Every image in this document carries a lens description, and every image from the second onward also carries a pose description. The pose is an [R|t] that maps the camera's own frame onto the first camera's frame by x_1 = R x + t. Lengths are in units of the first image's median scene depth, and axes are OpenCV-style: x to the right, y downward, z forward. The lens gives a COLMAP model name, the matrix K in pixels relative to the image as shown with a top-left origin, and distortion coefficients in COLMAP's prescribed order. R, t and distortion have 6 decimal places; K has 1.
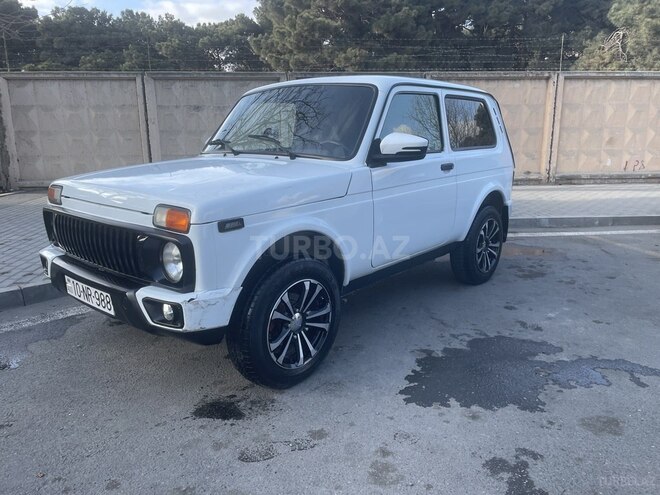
lens RADIAL K [[492.5, 0, 331.7], [0, 492.5, 238.8], [0, 0, 1]] dist [0.091609, -0.111428]
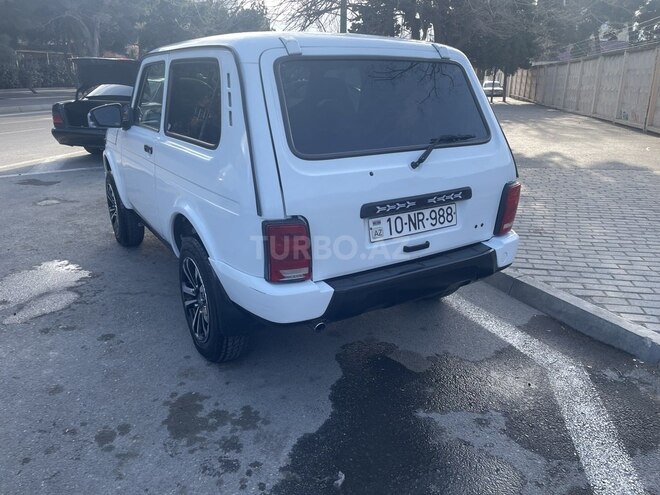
lens RADIAL K [[494.6, 0, 330.0], [0, 494.6, 247.5], [0, 0, 1]] dist [0.087171, -0.110266]
pose [[-0.298655, 0.308831, -0.903011, 0.799327], [-0.200810, 0.904676, 0.375815, -0.312232], [0.932996, 0.293572, -0.208170, 1.252195]]
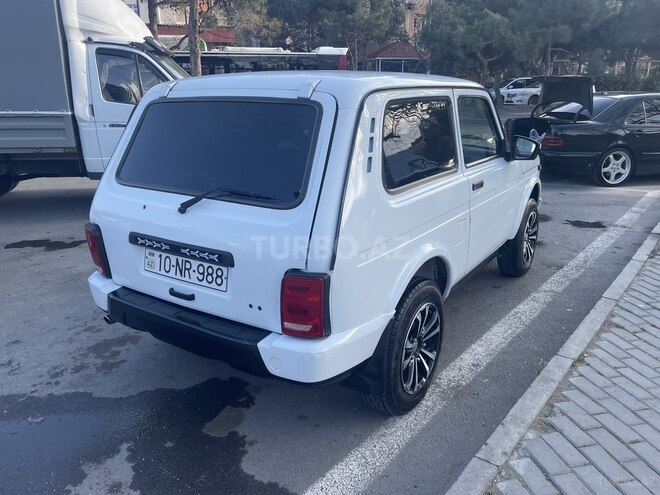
lens RADIAL K [[494.6, 0, 330.0], [0, 494.6, 247.5], [0, 0, 1]] dist [0.087171, -0.110266]
pose [[-0.992703, 0.048924, -0.110218, 0.172753], [-0.011984, 0.869450, 0.493875, -0.431007], [0.119991, 0.491592, -0.862519, 1.677152]]
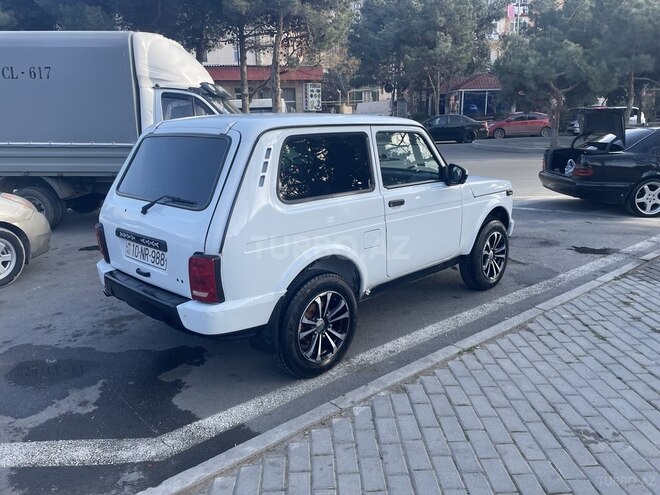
lens RADIAL K [[494.0, 0, 333.3], [0, 494.0, 246.9], [0, 0, 1]] dist [0.088093, -0.108573]
pose [[-0.997785, 0.005952, 0.066256, -0.055931], [0.034569, 0.897341, 0.439983, -0.473863], [-0.056835, 0.441299, -0.895559, 1.854487]]
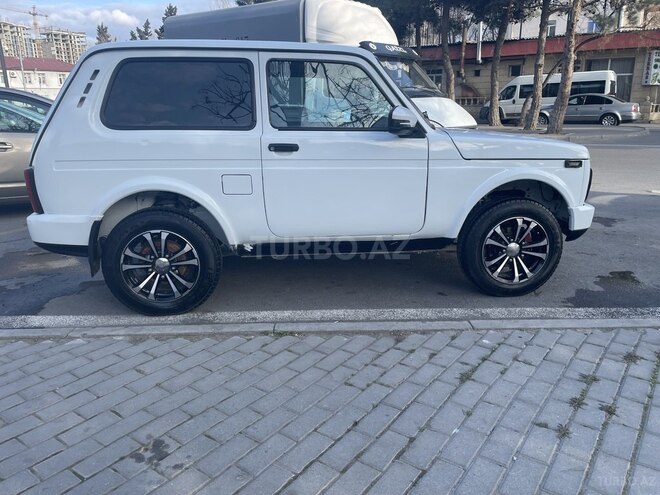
lens RADIAL K [[494.1, 0, 331.8], [0, 494.1, 256.0], [0, 0, 1]] dist [0.090752, -0.111564]
pose [[-0.742918, -0.176442, 0.645709, -0.633004], [0.151342, 0.895382, 0.418793, -0.315184], [-0.652049, 0.408852, -0.638492, 1.532079]]
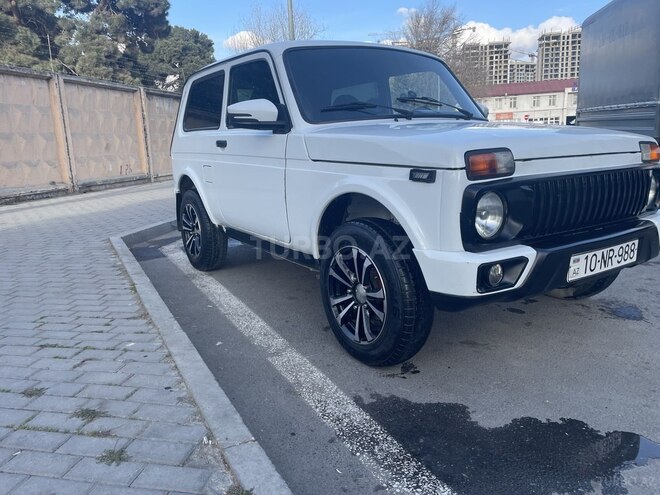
lens RADIAL K [[494.0, 0, 333.3], [0, 494.0, 246.9], [0, 0, 1]] dist [0.088093, -0.108573]
pose [[0.266135, -0.203679, 0.942172, -0.842272], [0.233258, 0.961980, 0.142073, -0.084058], [-0.935288, 0.181959, 0.303526, 0.693953]]
